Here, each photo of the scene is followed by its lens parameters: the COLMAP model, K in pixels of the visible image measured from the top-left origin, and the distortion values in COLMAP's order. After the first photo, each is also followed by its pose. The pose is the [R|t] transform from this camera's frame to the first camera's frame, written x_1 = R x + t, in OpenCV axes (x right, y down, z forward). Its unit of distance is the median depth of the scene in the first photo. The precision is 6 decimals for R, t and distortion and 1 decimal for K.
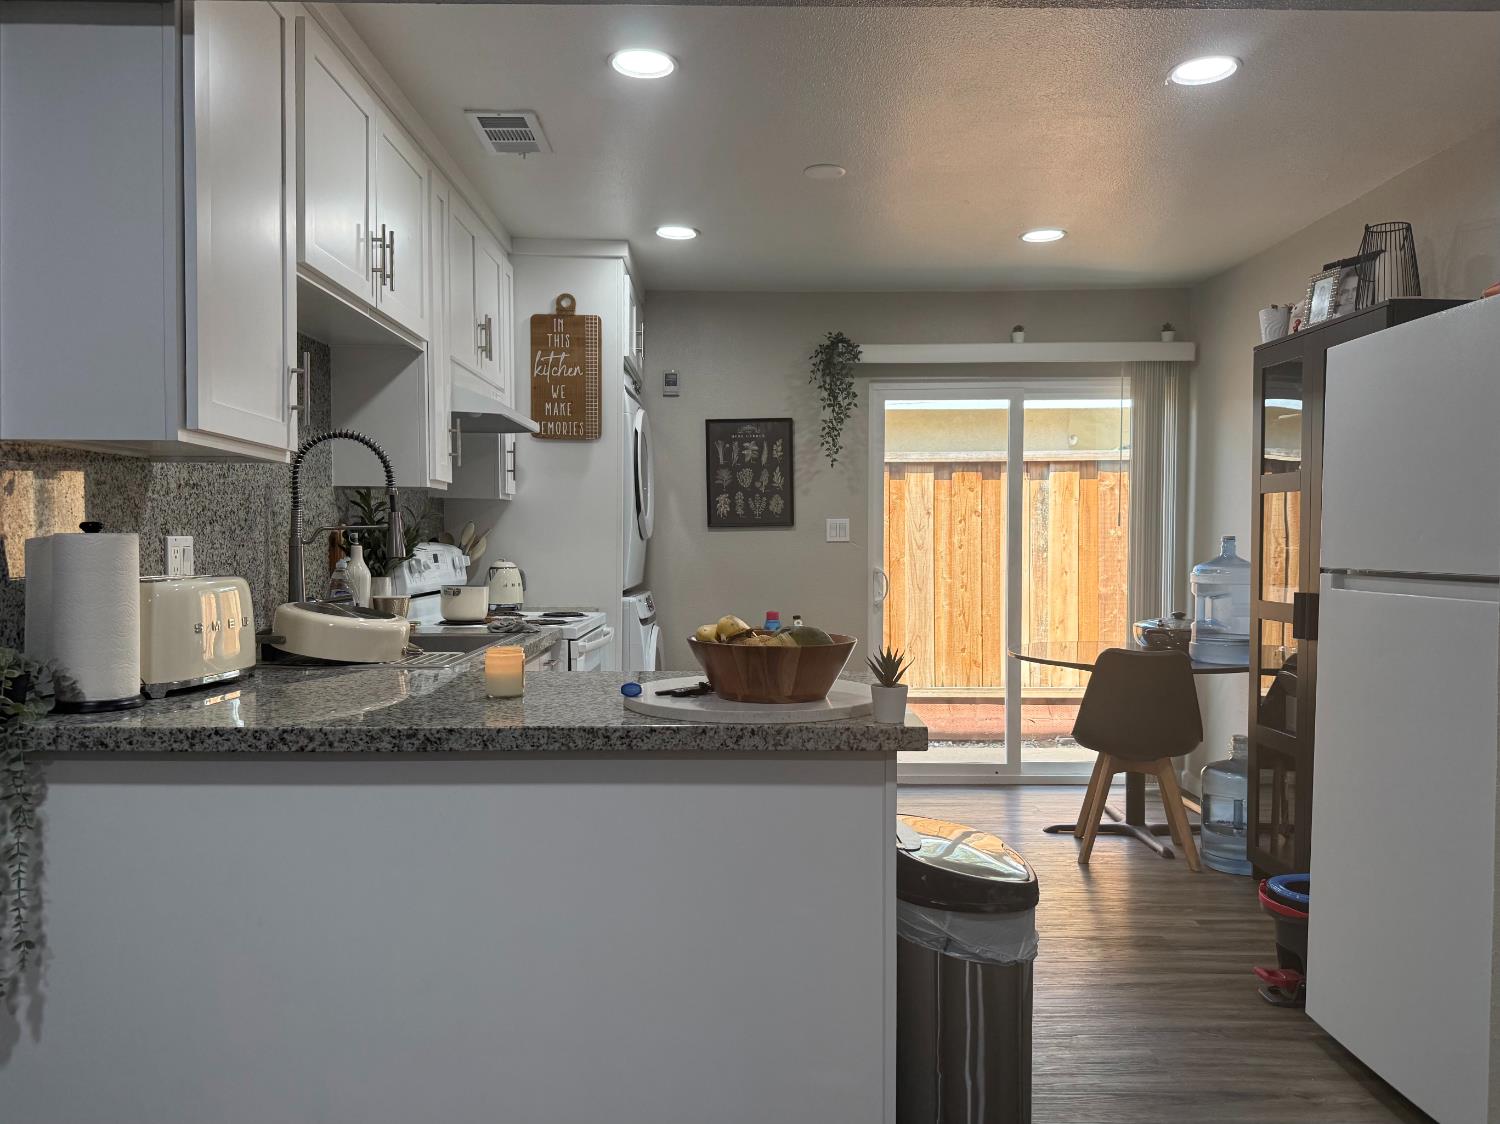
lens RADIAL K [[1066.8, 0, 748.4], [0, 1066.8, 561.1], [0, 0, 1]] dist [0.045042, -0.054339]
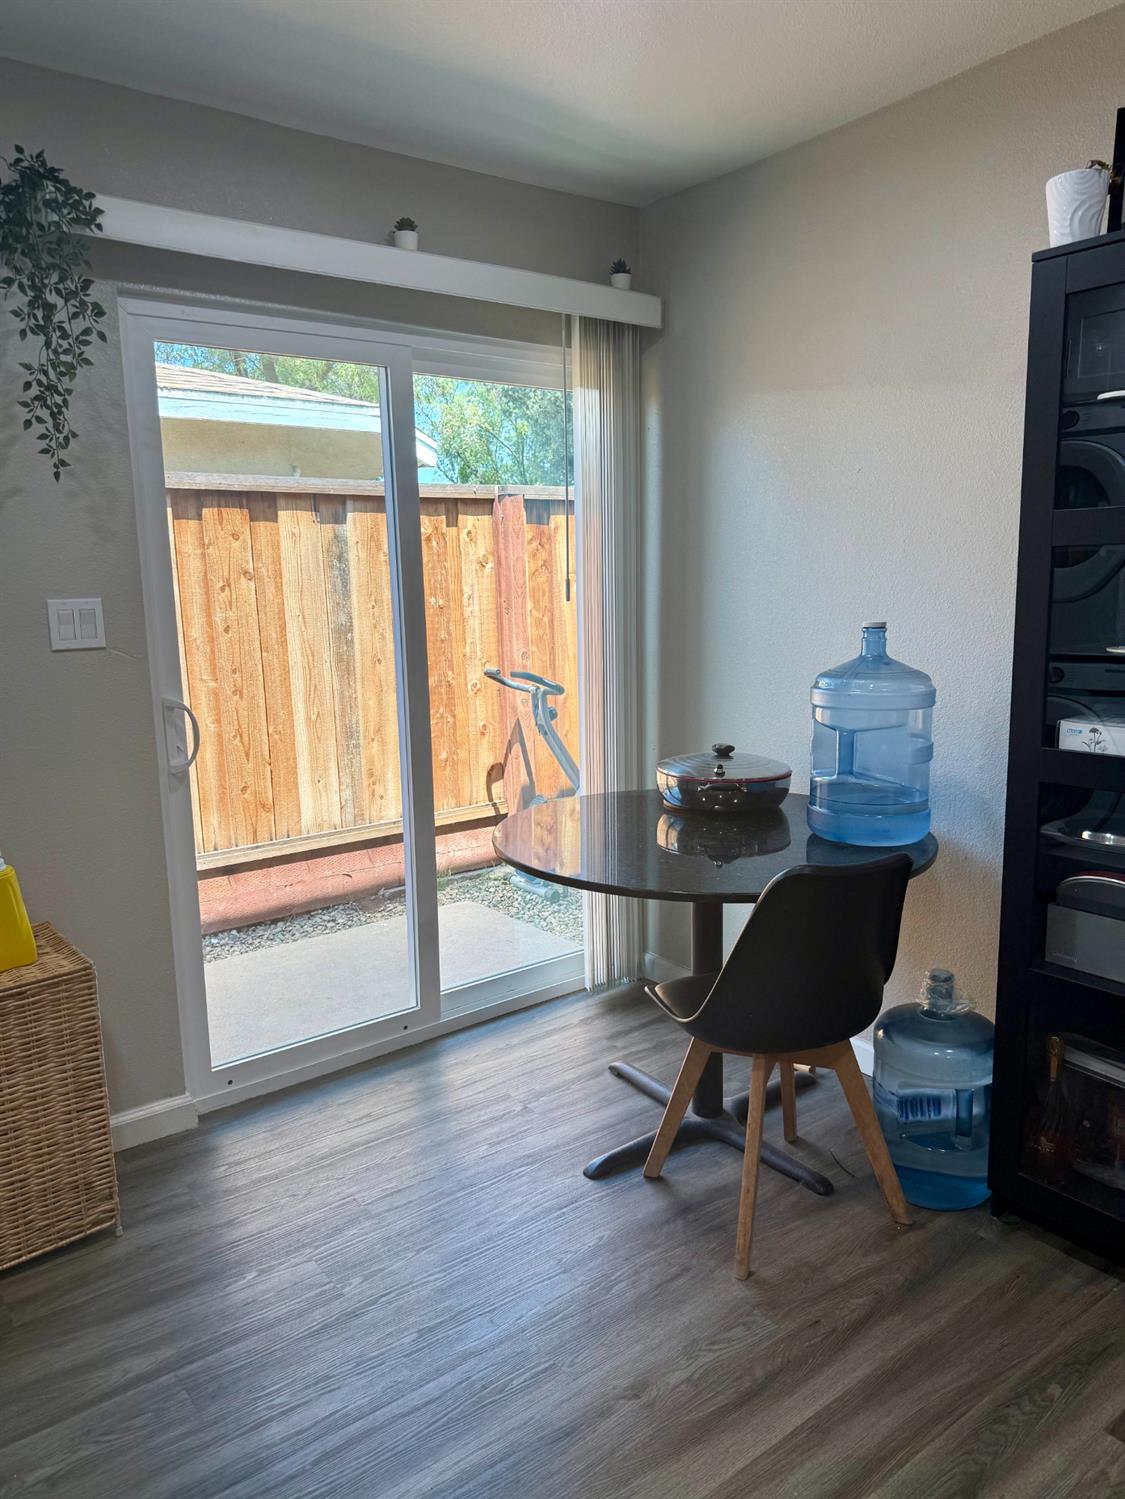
lens RADIAL K [[1066.1, 0, 563.1], [0, 1066.1, 771.4], [0, 0, 1]] dist [0.045042, -0.054339]
pose [[0.808489, -0.117389, 0.576685, -0.021210], [0.032023, 0.987228, 0.156063, -0.030880], [-0.587640, -0.107709, 0.801922, 0.490924]]
